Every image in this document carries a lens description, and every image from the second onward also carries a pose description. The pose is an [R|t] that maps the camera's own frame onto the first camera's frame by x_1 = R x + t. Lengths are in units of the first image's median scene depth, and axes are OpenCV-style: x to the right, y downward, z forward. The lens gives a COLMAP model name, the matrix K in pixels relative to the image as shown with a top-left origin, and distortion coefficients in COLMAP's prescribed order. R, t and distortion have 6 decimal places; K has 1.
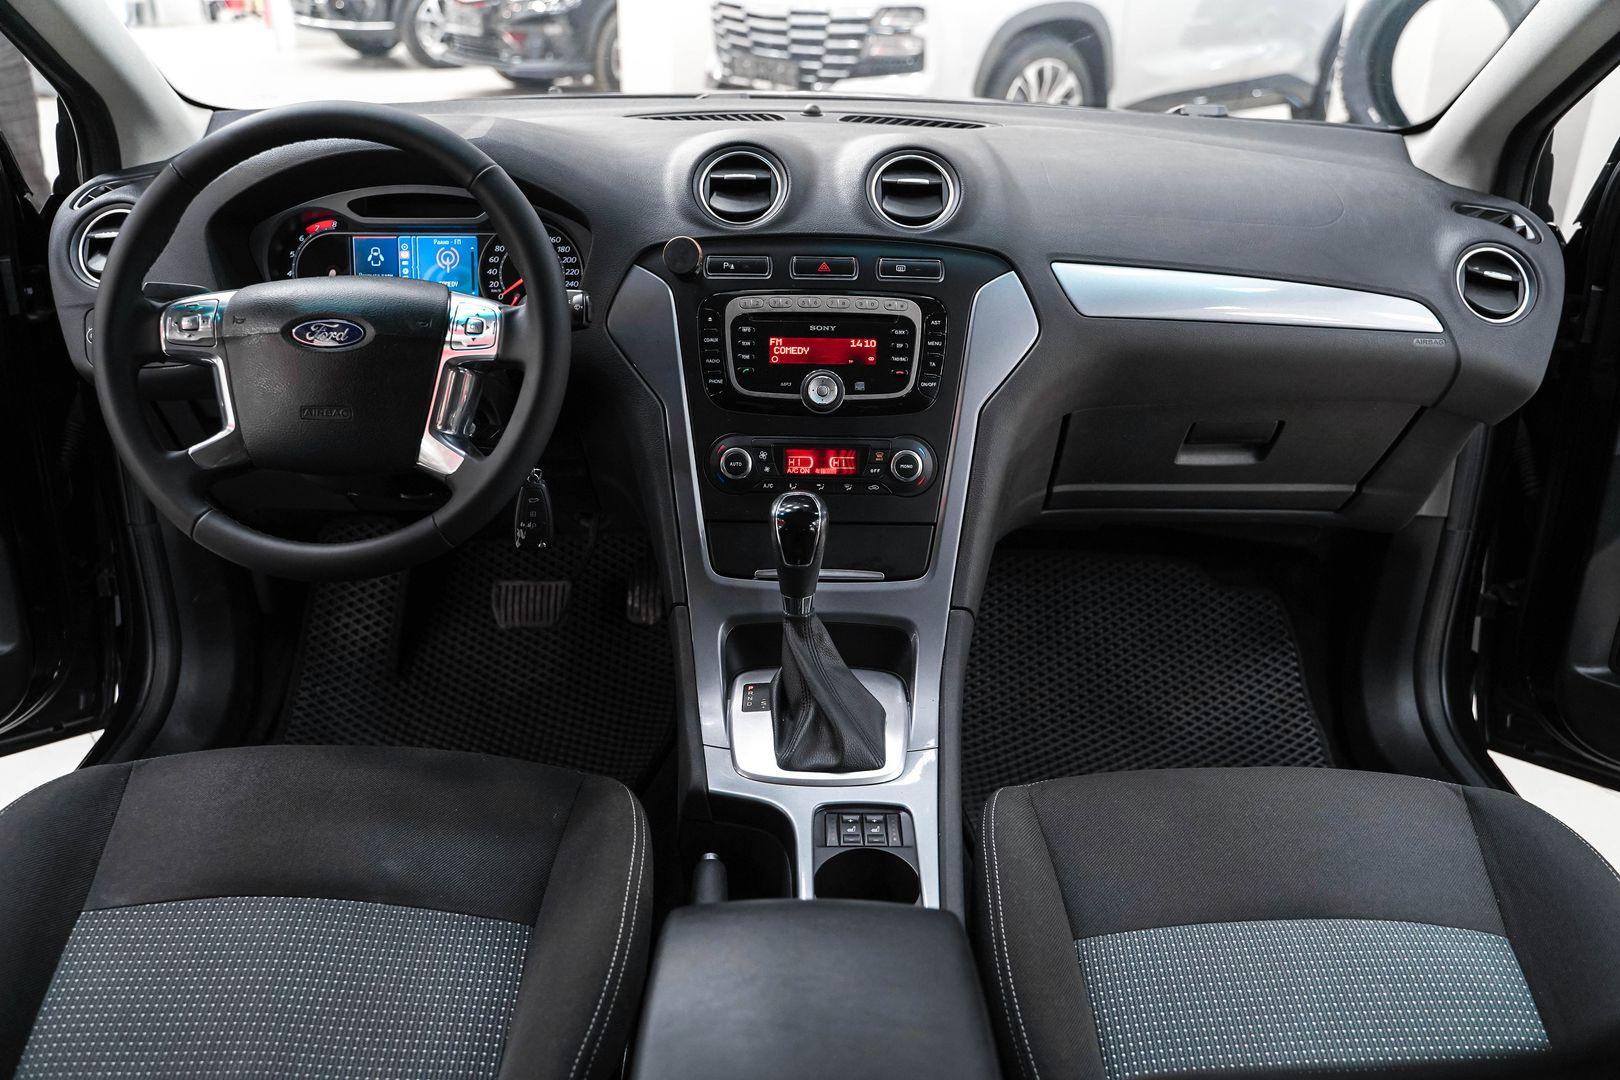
lens RADIAL K [[1328.2, 0, 786.9], [0, 1328.2, 559.7], [0, 0, 1]] dist [-0.067992, 0.002344]
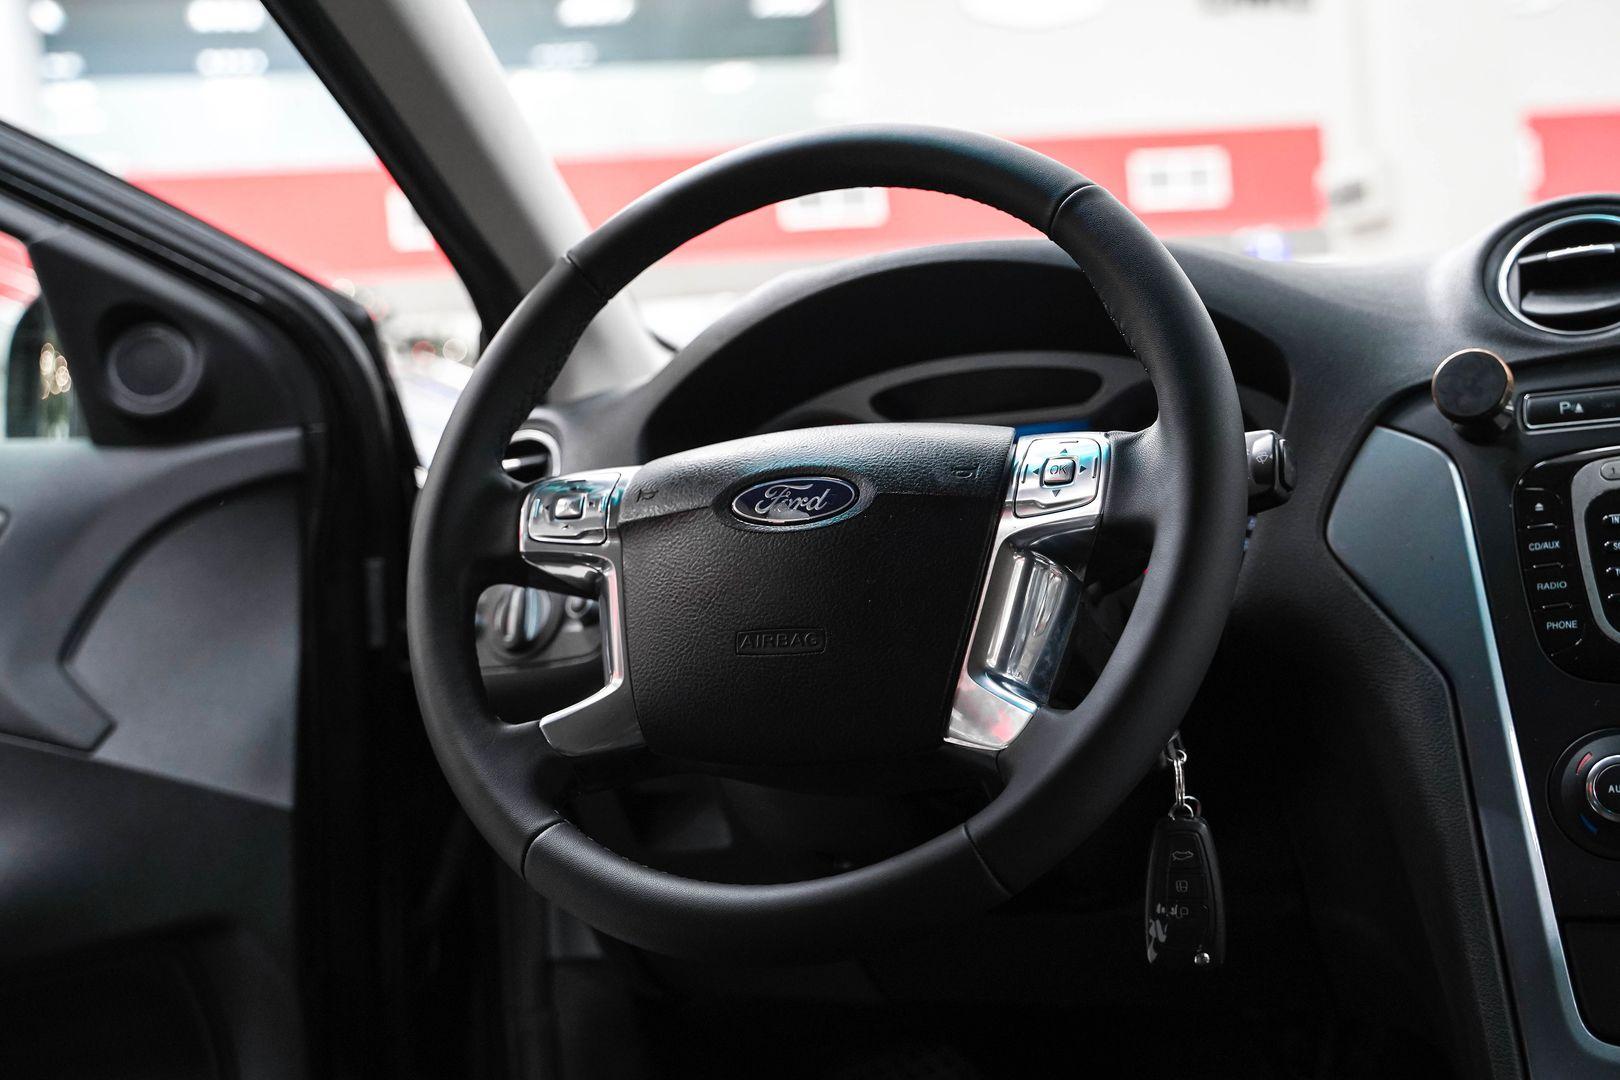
lens RADIAL K [[1915.8, 0, 810.0], [0, 1915.8, 540.0], [0, 0, 1]] dist [0.020646, 0.023903]
pose [[0.920962, -0.087114, -0.379789, -0.037006], [-0.074233, 0.917612, -0.390485, 0.130815], [0.382515, 0.387815, 0.838619, 0.296306]]
